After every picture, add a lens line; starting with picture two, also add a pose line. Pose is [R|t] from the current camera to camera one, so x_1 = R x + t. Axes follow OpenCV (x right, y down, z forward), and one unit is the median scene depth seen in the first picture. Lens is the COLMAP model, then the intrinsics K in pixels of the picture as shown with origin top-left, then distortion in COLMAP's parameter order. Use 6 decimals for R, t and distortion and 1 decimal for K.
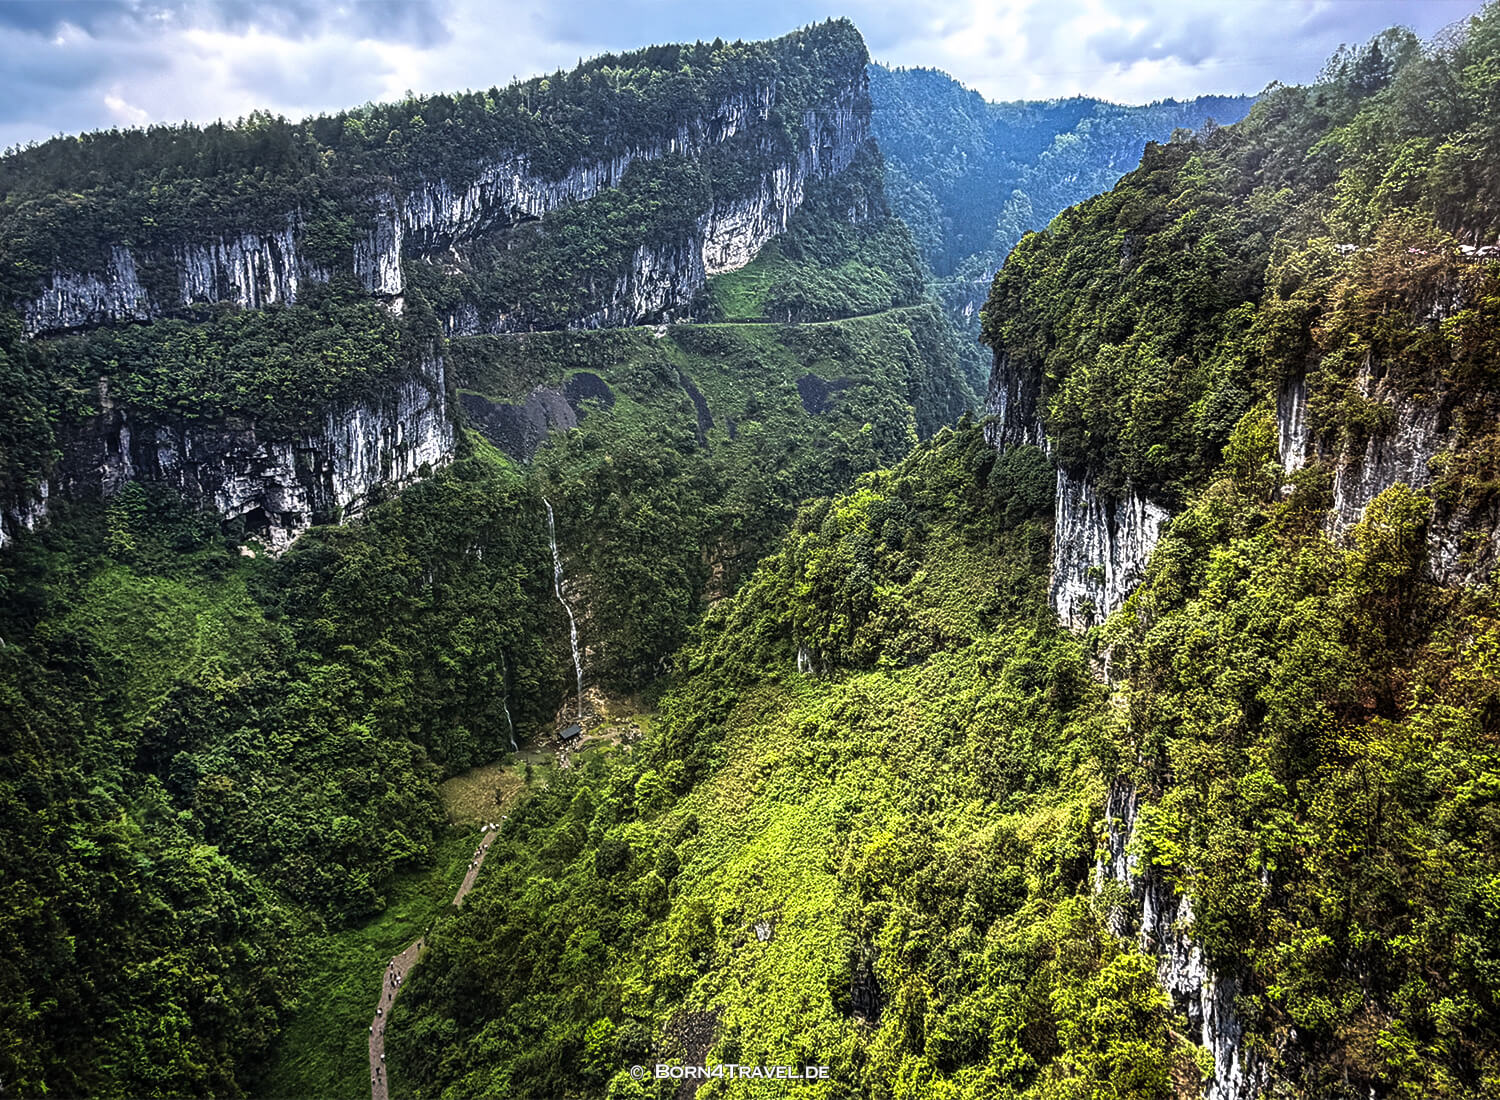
lens RADIAL K [[1020.9, 0, 715.3], [0, 1020.9, 473.9], [0, 0, 1]] dist [0.001683, -0.002061]
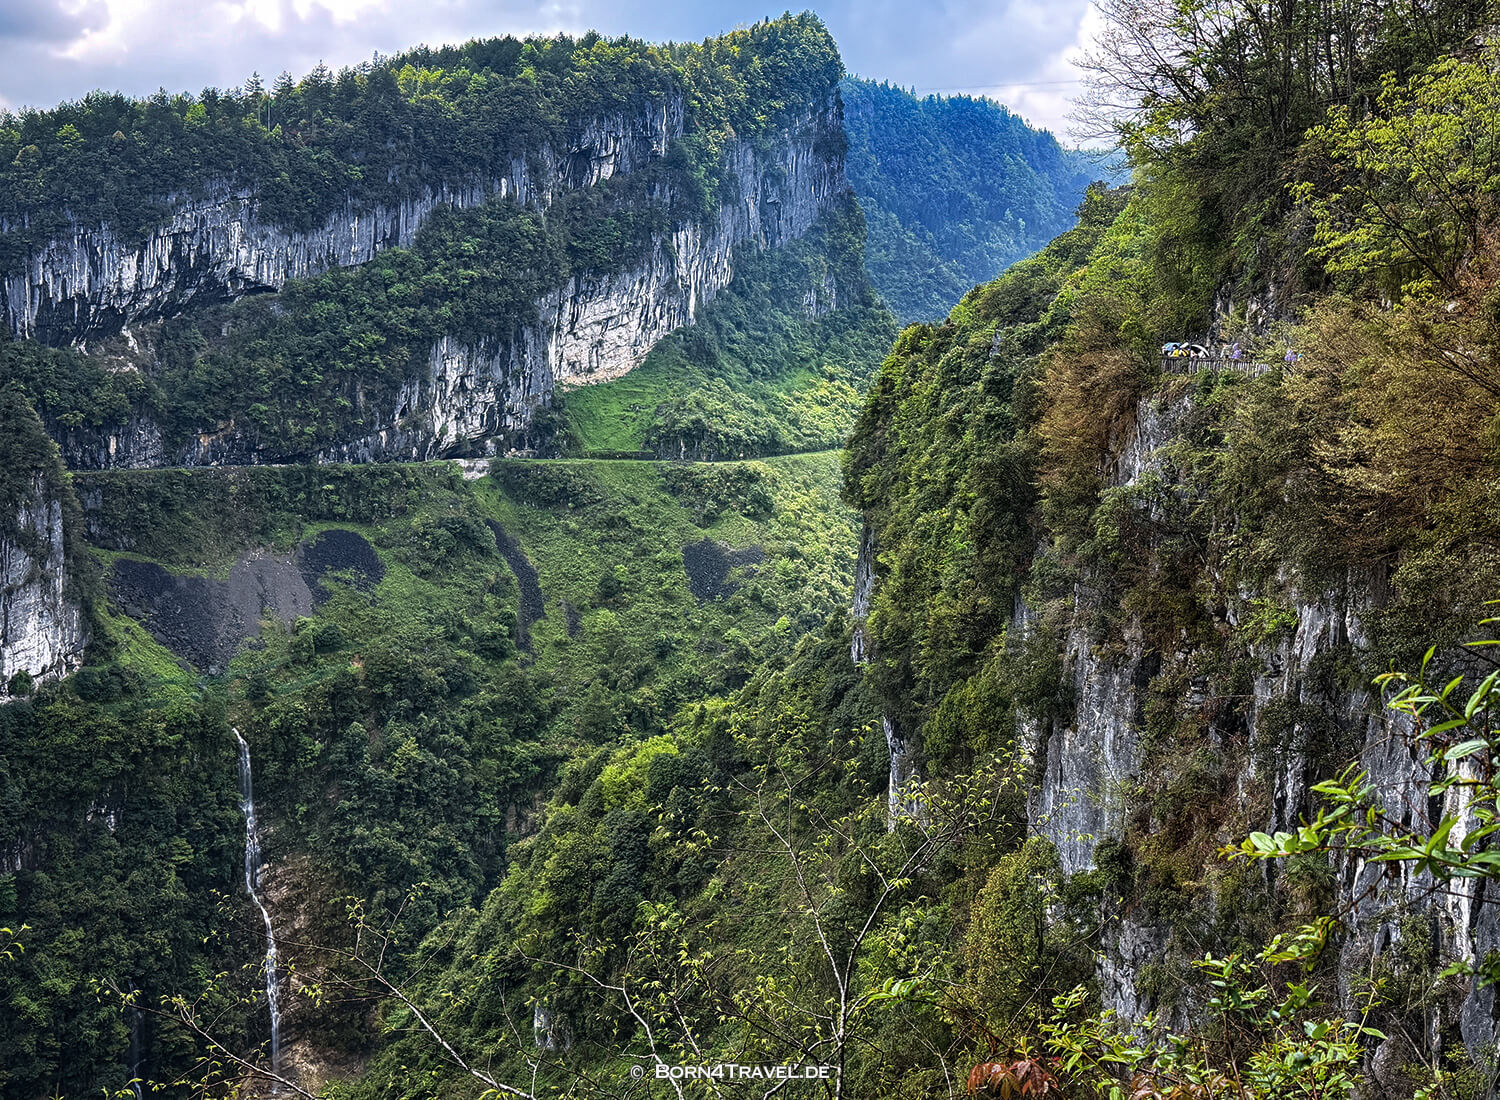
lens RADIAL K [[1462.6, 0, 760.8], [0, 1462.6, 560.7], [0, 0, 1]] dist [0.203841, -0.421580]
pose [[0.999350, 0.019641, 0.030236, 0.145461], [-0.017268, 0.996894, -0.076835, -0.017715], [-0.031651, 0.076263, 0.996585, 0.090317]]
